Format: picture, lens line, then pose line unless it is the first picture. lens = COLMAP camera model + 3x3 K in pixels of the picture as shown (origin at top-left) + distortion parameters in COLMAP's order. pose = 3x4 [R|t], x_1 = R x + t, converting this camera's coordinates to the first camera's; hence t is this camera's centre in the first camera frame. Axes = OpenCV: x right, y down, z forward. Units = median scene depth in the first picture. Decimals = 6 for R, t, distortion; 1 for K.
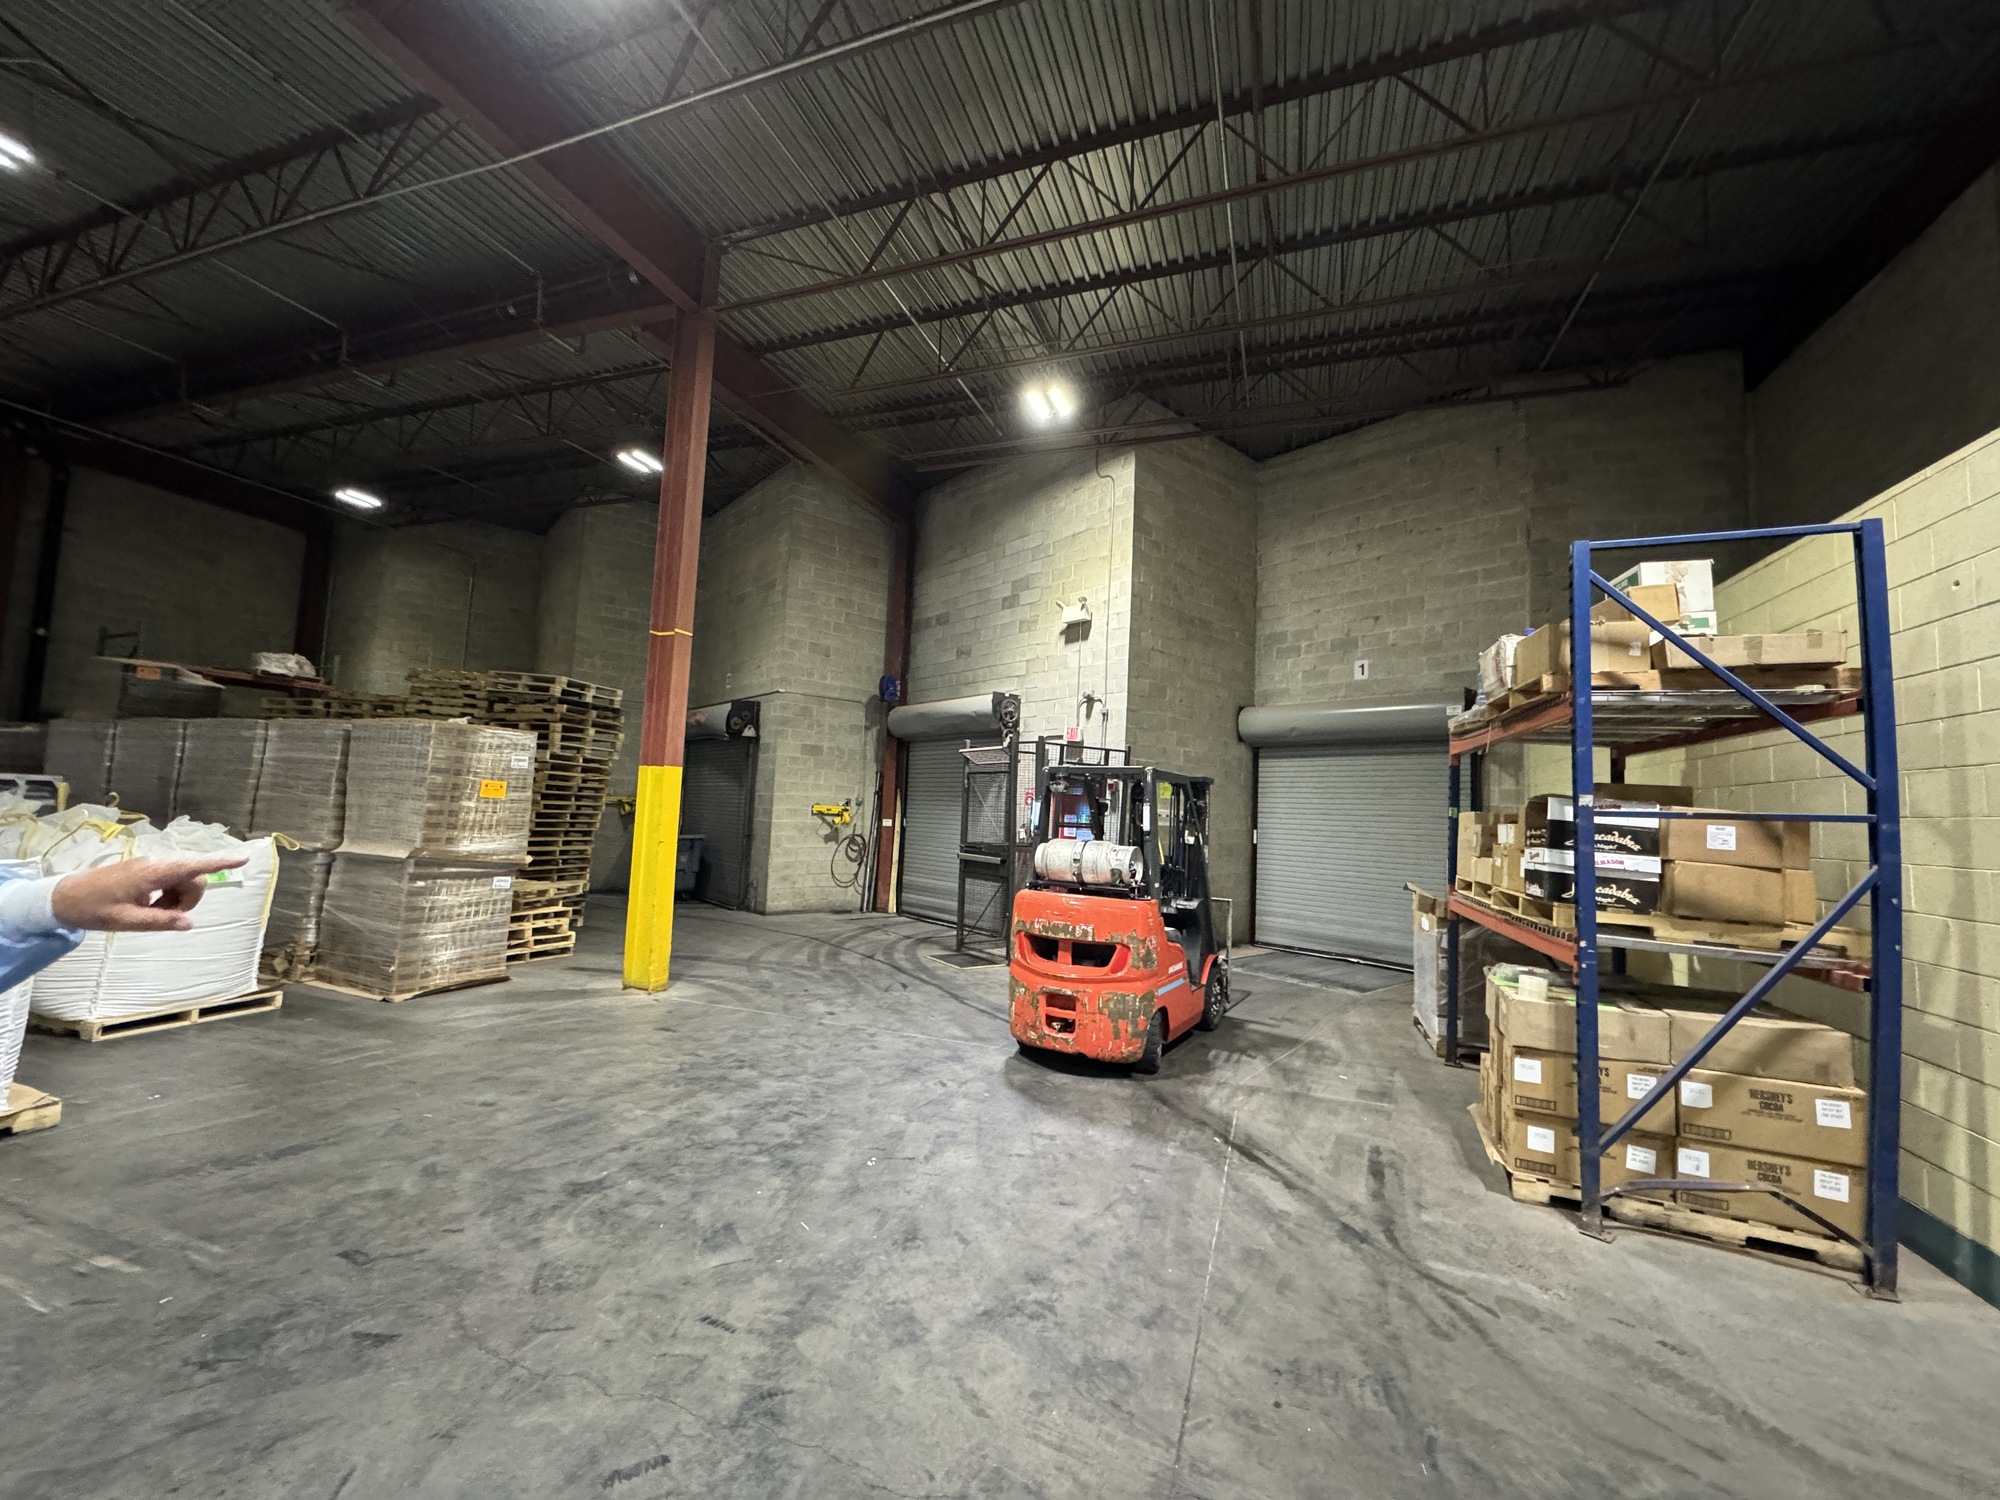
lens RADIAL K [[792.3, 0, 988.1], [0, 792.3, 754.9], [0, 0, 1]] dist [0.002554, -0.000107]
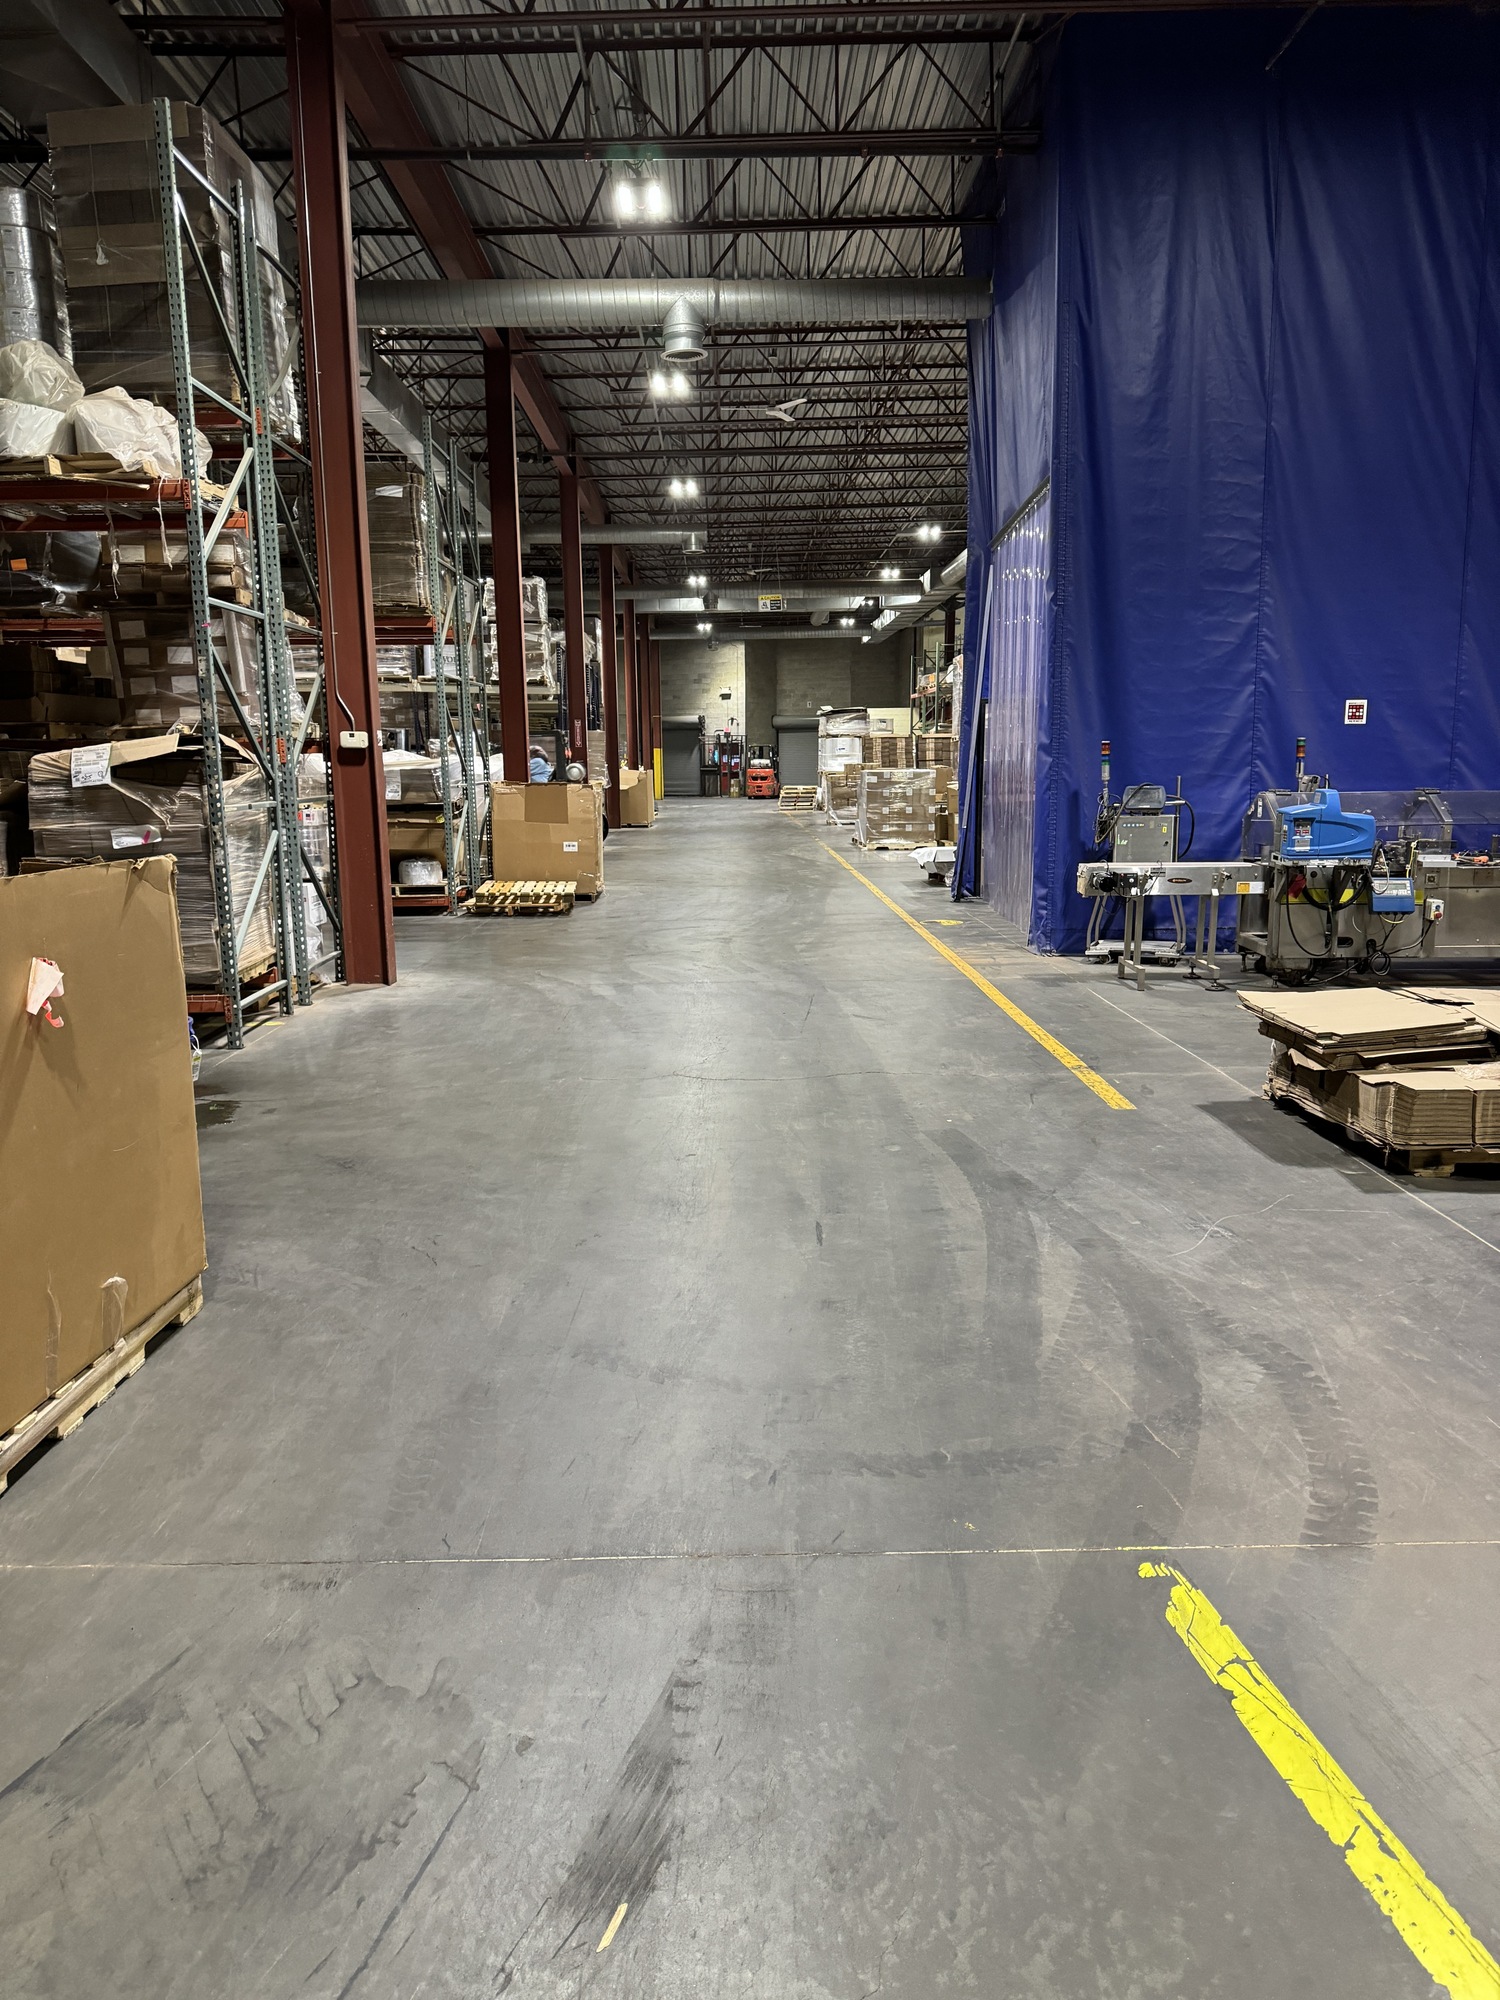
lens RADIAL K [[1379.3, 0, 748.3], [0, 1379.3, 995.3], [0, 0, 1]] dist [-0.046481, -0.002927]
pose [[0.932120, -0.103222, 0.347126, -1.824645], [0.014478, 0.968375, 0.249079, -0.366266], [-0.361859, -0.227146, 0.904137, -4.241093]]
